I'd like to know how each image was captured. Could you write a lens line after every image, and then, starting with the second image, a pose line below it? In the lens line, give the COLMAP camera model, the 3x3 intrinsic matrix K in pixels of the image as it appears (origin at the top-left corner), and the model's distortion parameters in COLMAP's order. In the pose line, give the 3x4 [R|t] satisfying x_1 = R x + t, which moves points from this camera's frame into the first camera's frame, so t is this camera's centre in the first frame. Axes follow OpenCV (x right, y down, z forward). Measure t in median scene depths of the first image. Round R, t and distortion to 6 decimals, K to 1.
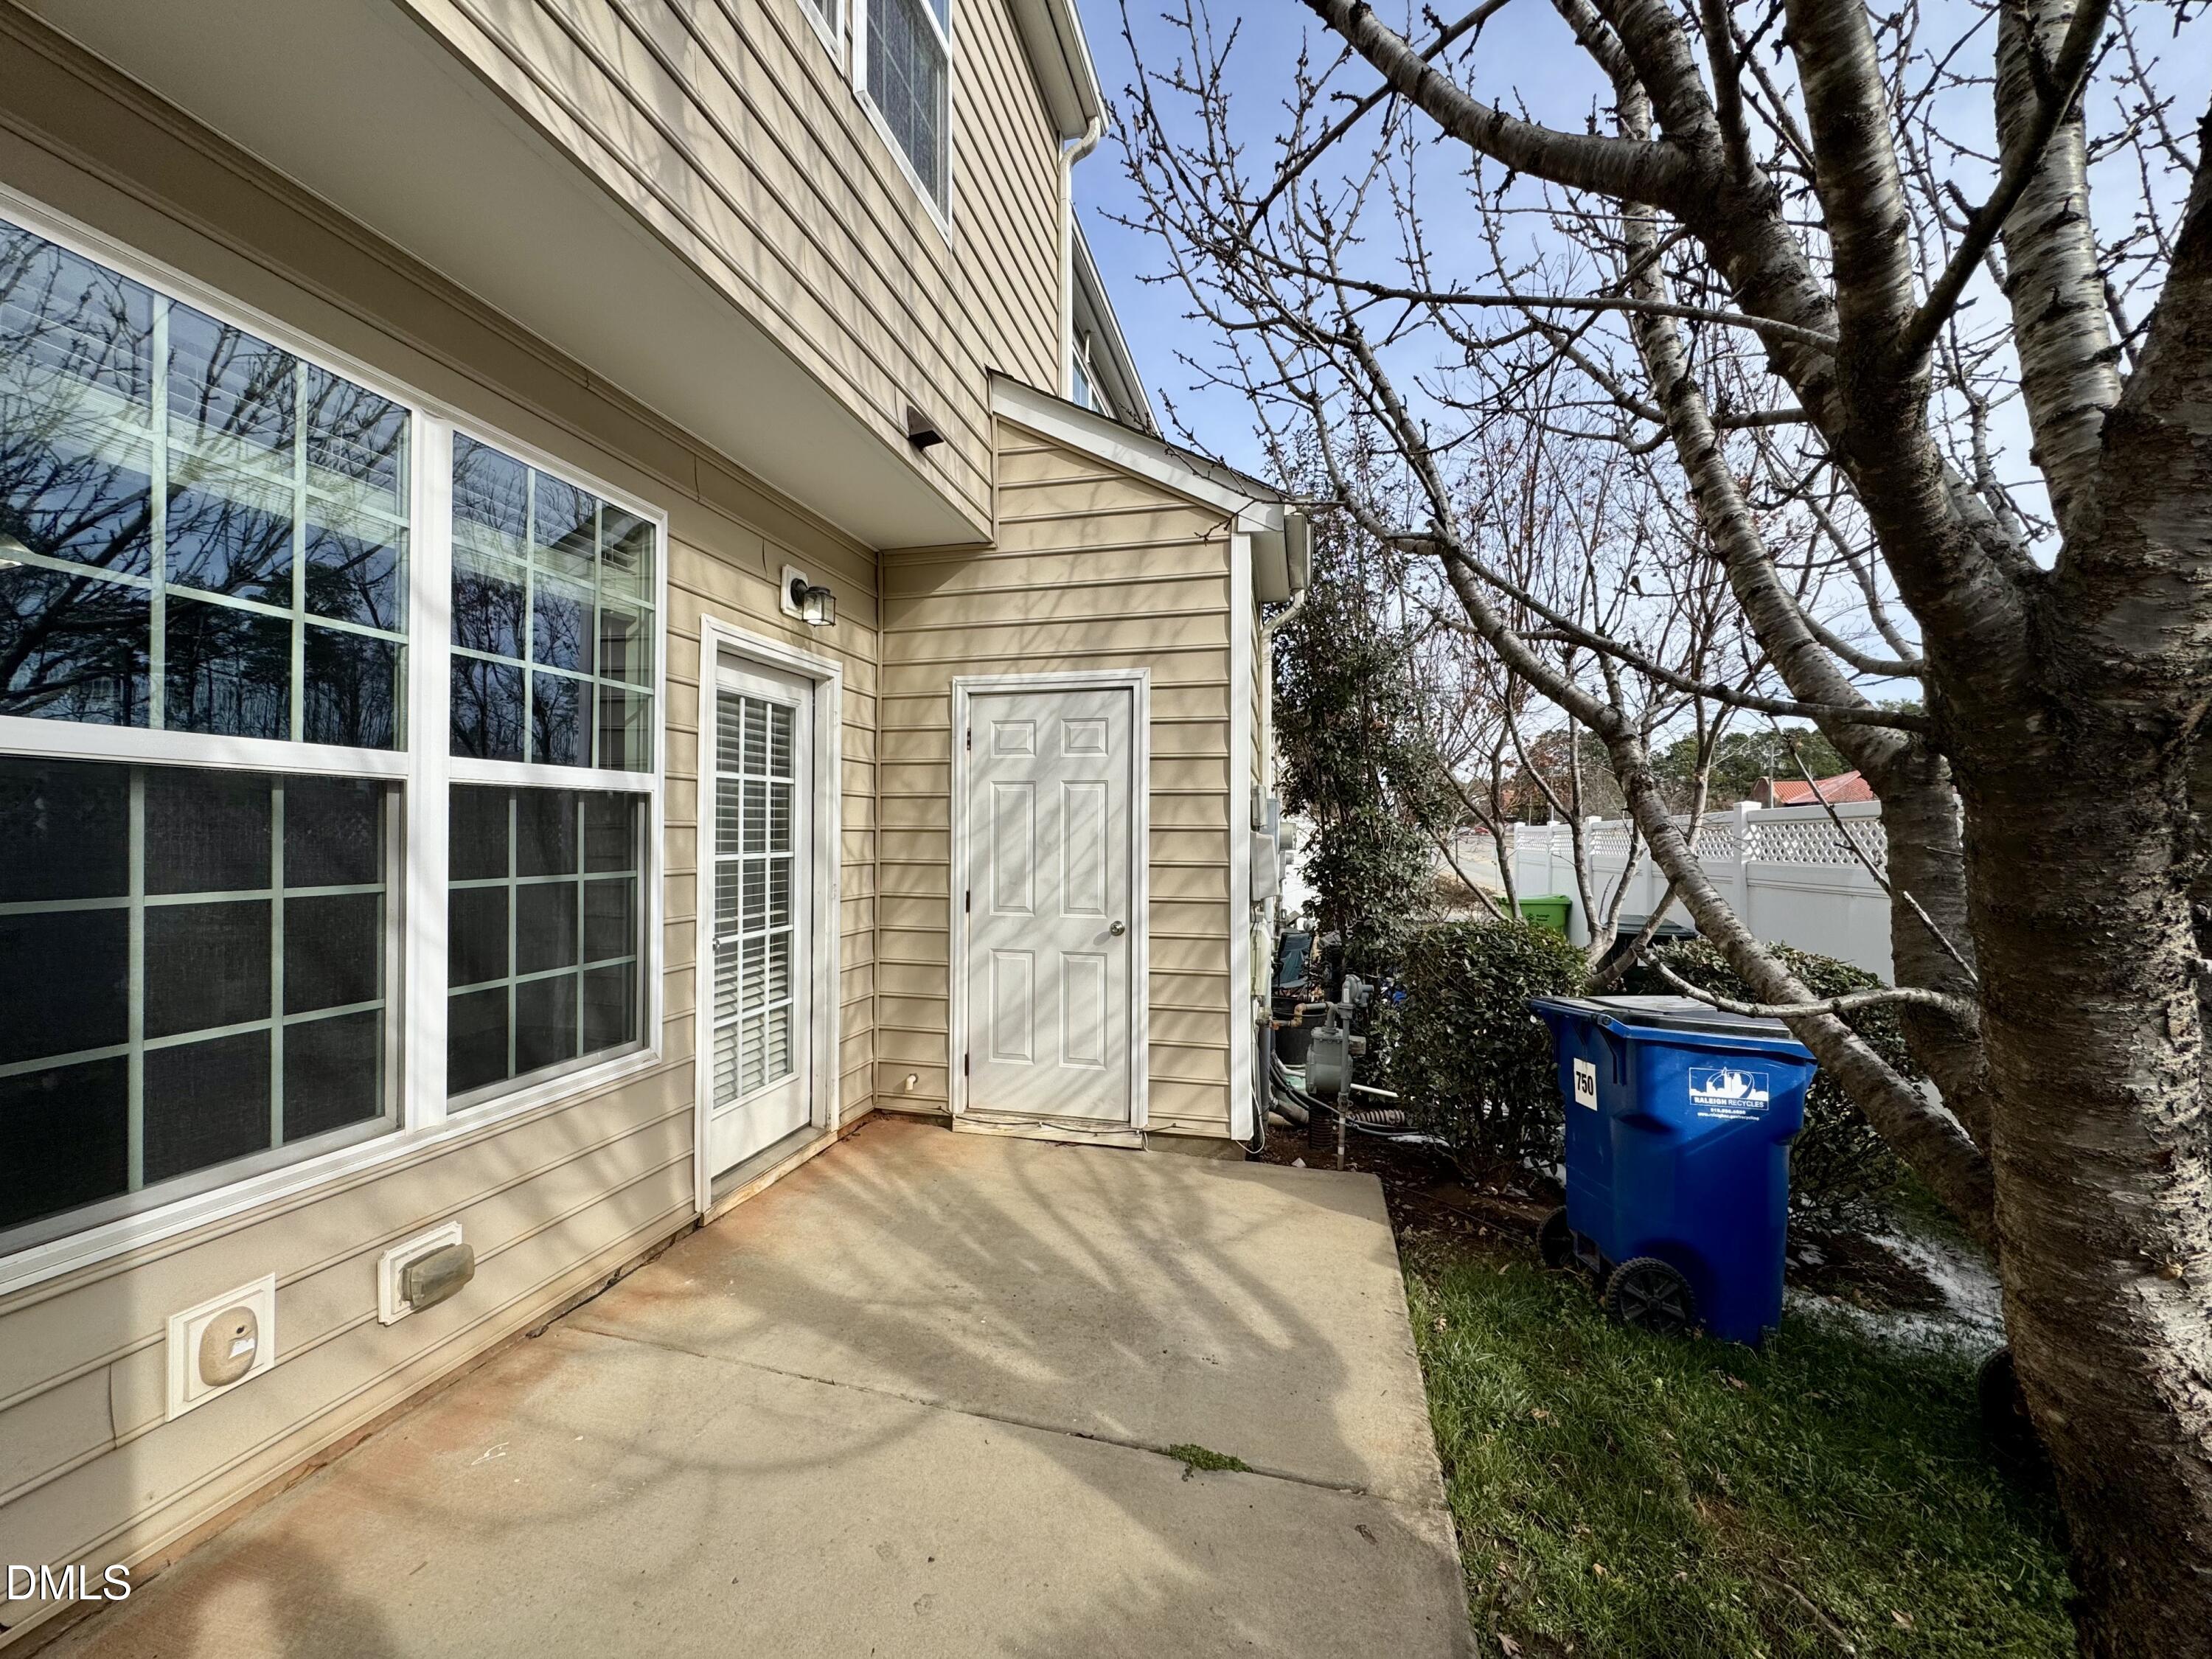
lens RADIAL K [[889.2, 0, 1106.0], [0, 889.2, 829.5], [0, 0, 1]] dist [-0.001680, 0.000316]
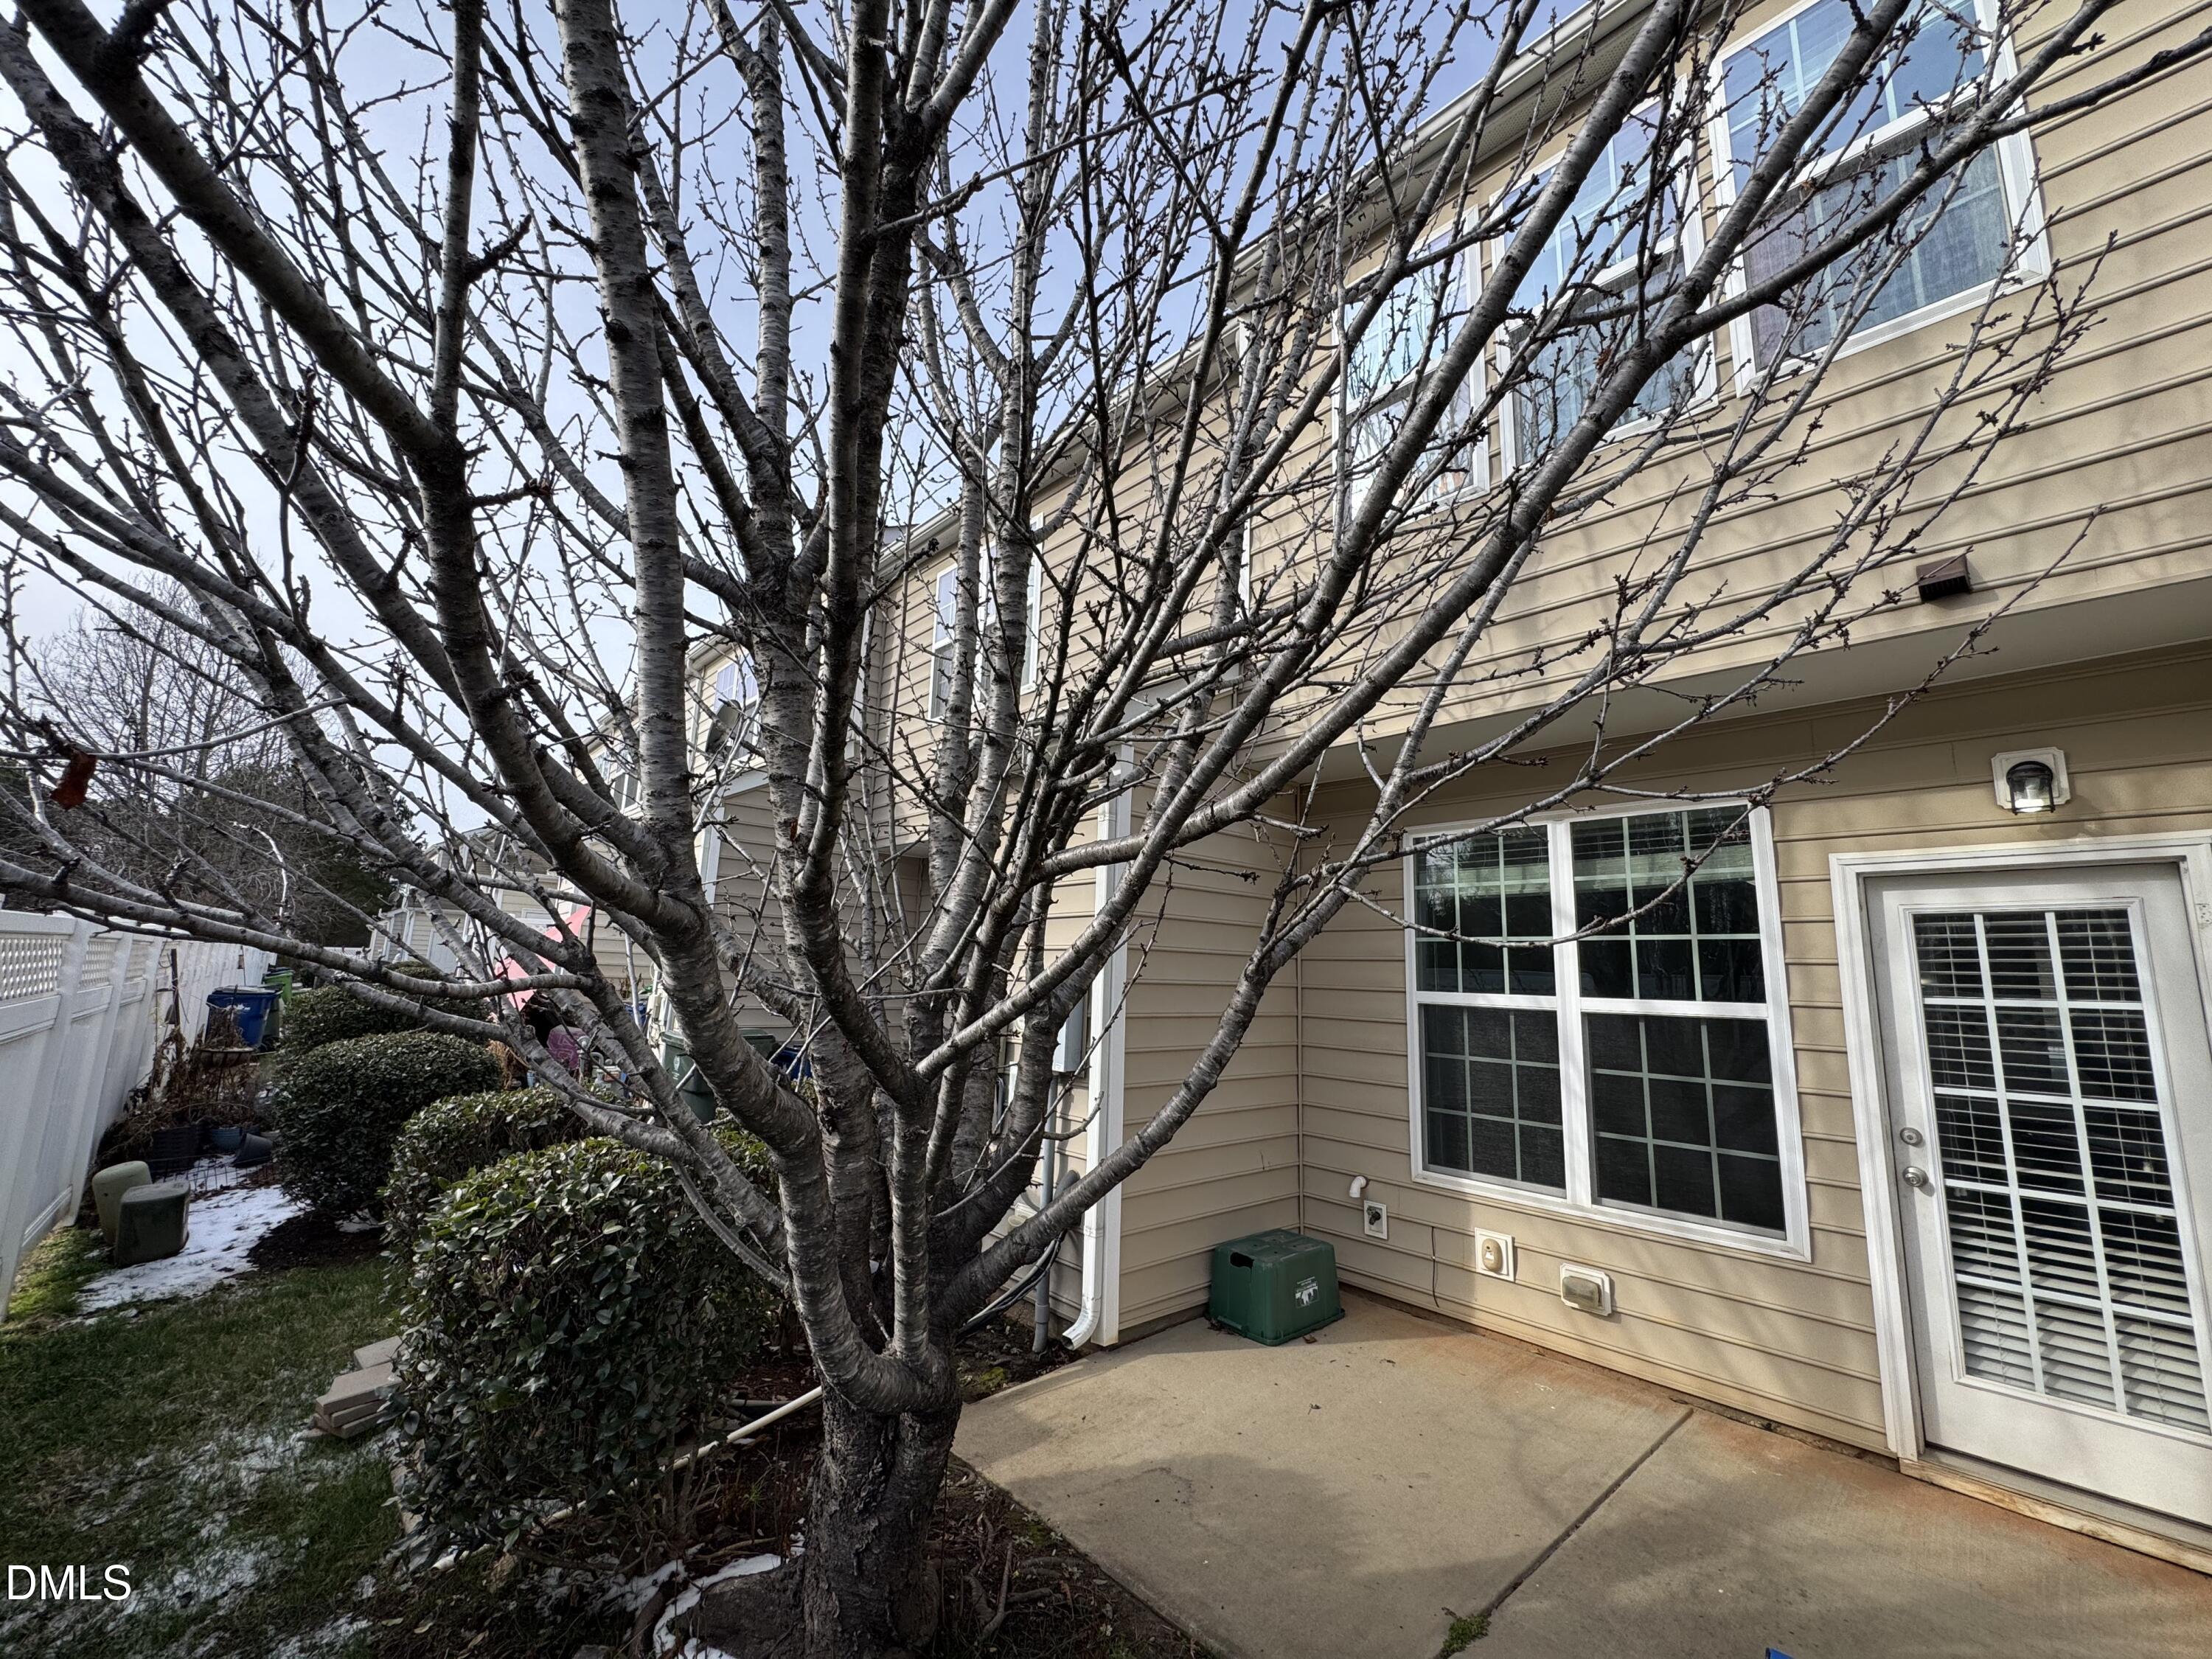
lens RADIAL K [[864.7, 0, 1074.0], [0, 864.7, 853.3], [0, 0, 1]] dist [-0.001125, -0.000113]
pose [[-0.595218, -0.145888, -0.790210, 0.989195], [-0.038103, 0.987399, -0.153592, -0.047073], [0.802660, -0.061311, -0.593277, 0.925230]]
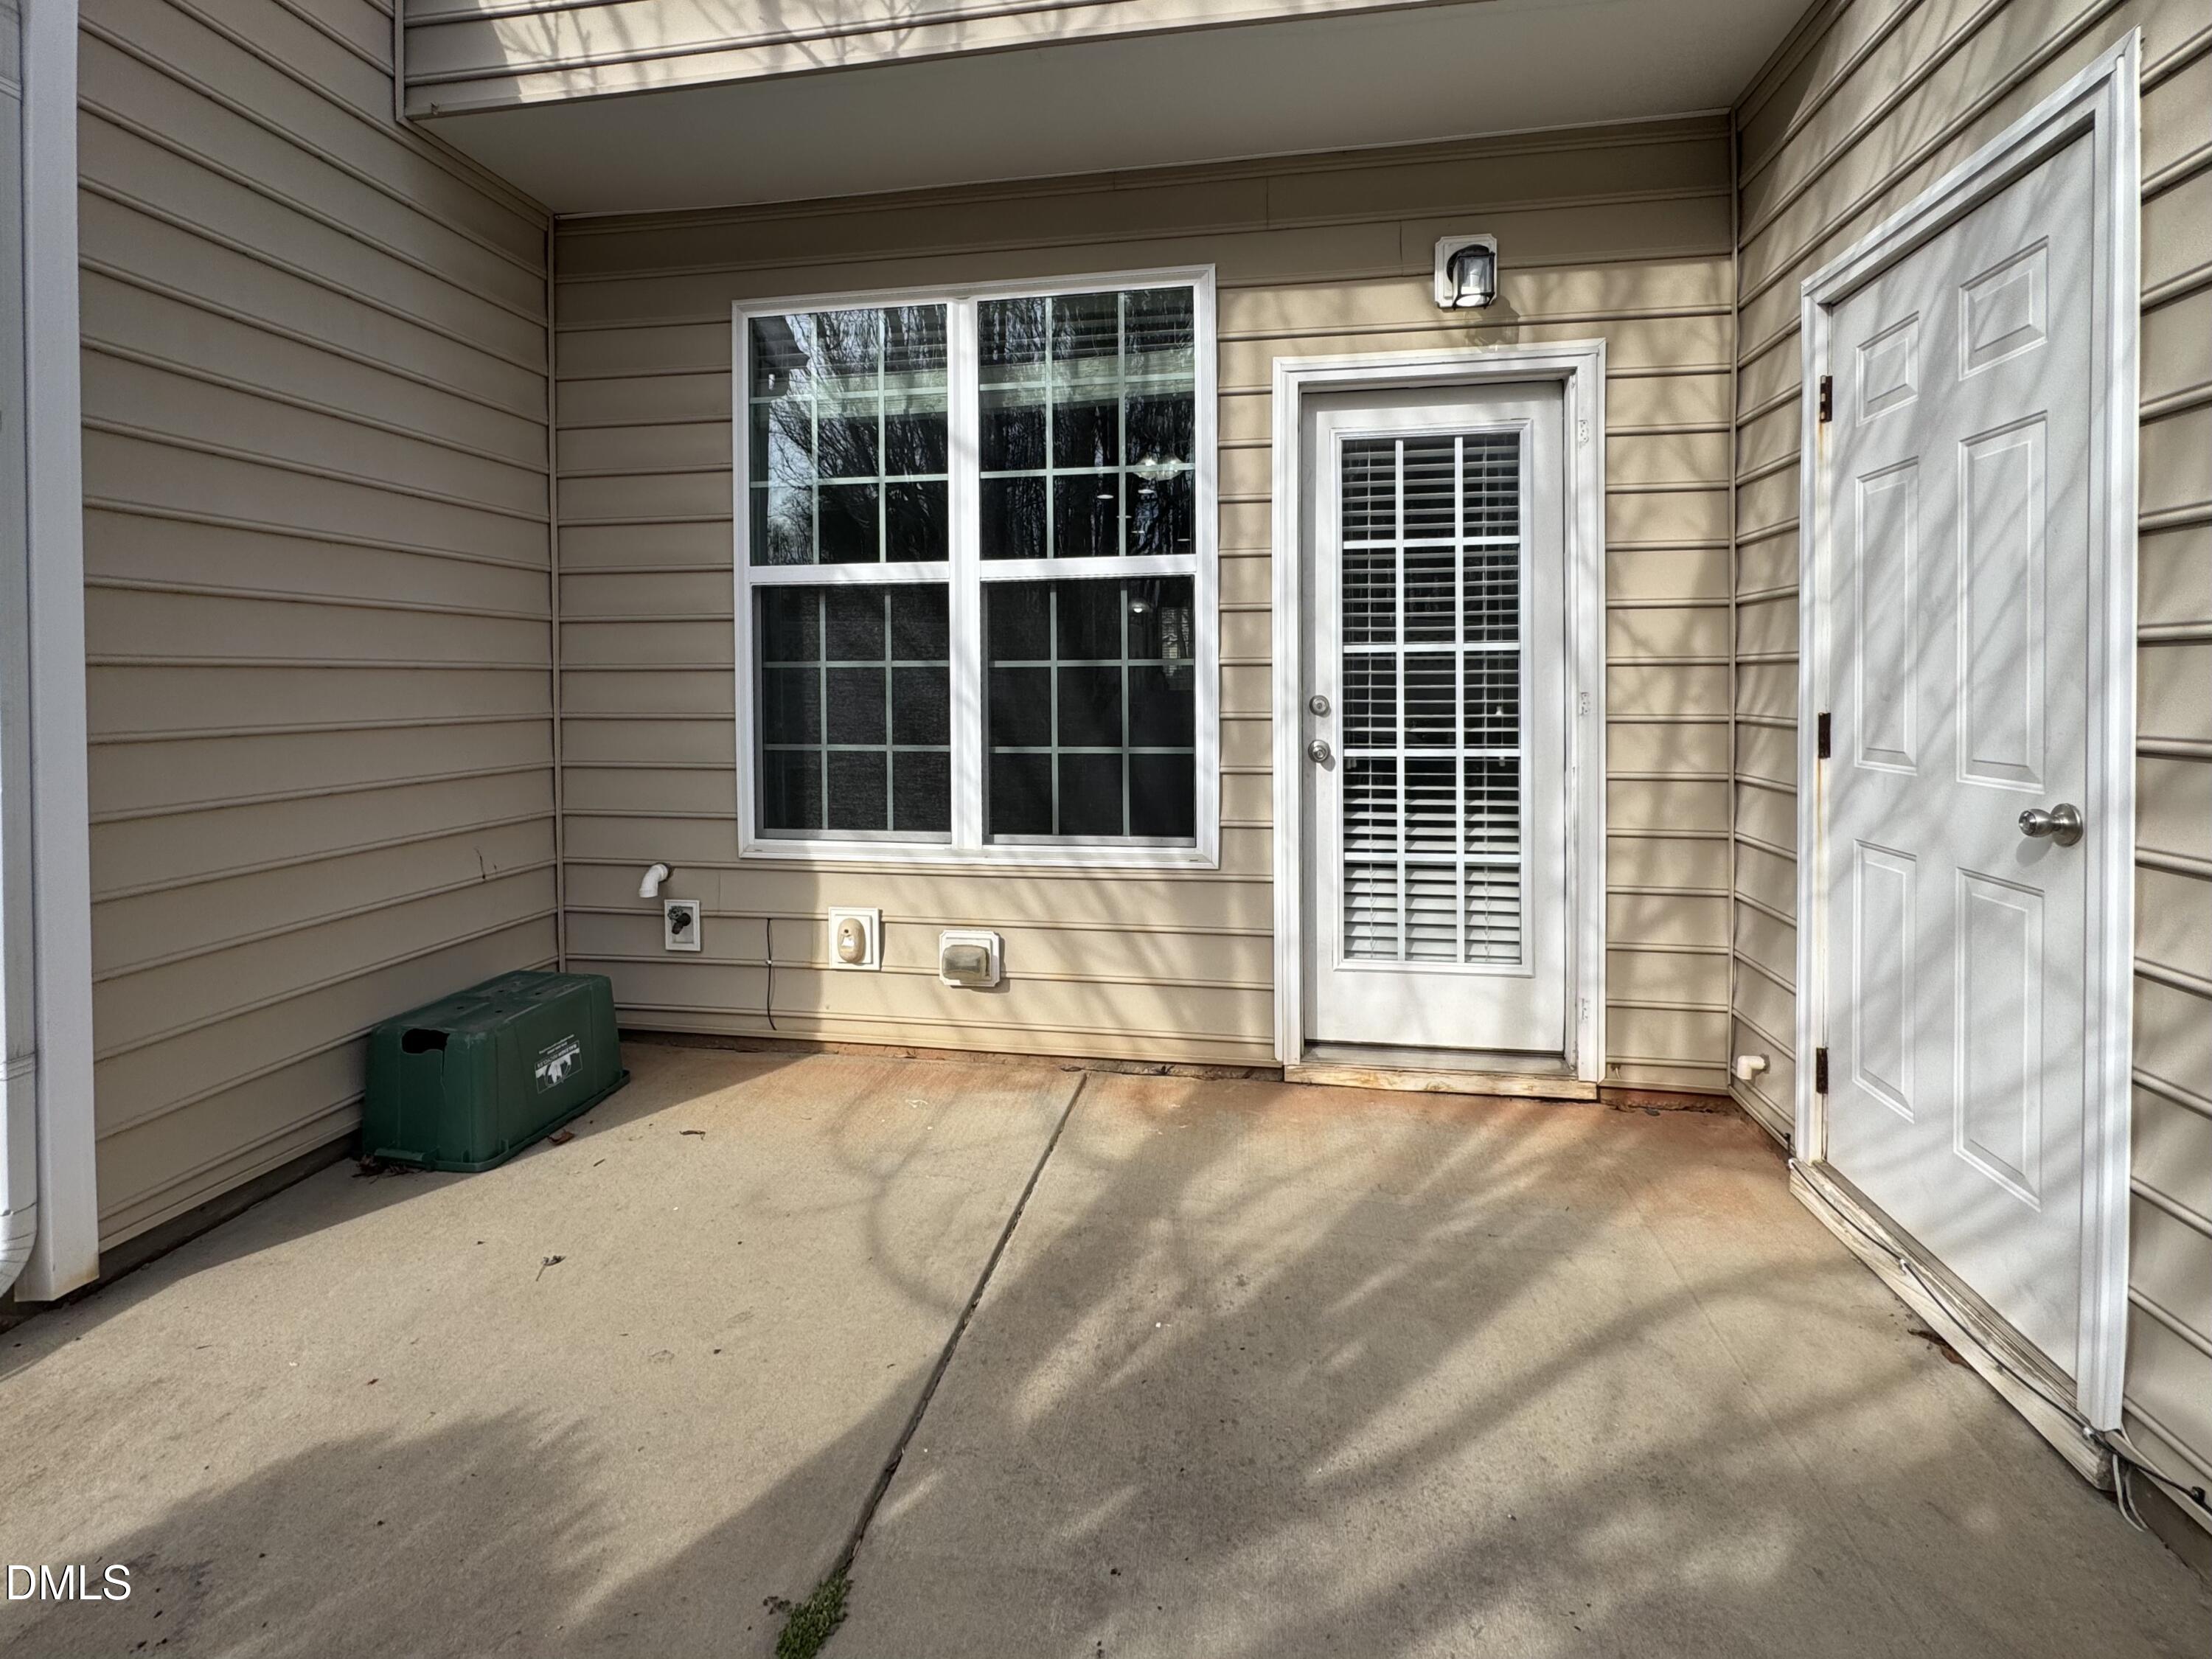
lens RADIAL K [[1029.6, 0, 1100.4], [0, 1029.6, 698.0], [0, 0, 1]] dist [-0.001237, -0.000278]
pose [[0.050349, 0.008243, -0.998698, 0.546275], [0.005445, 0.999949, 0.008528, 0.075303], [0.998717, -0.005868, 0.050301, 0.820420]]
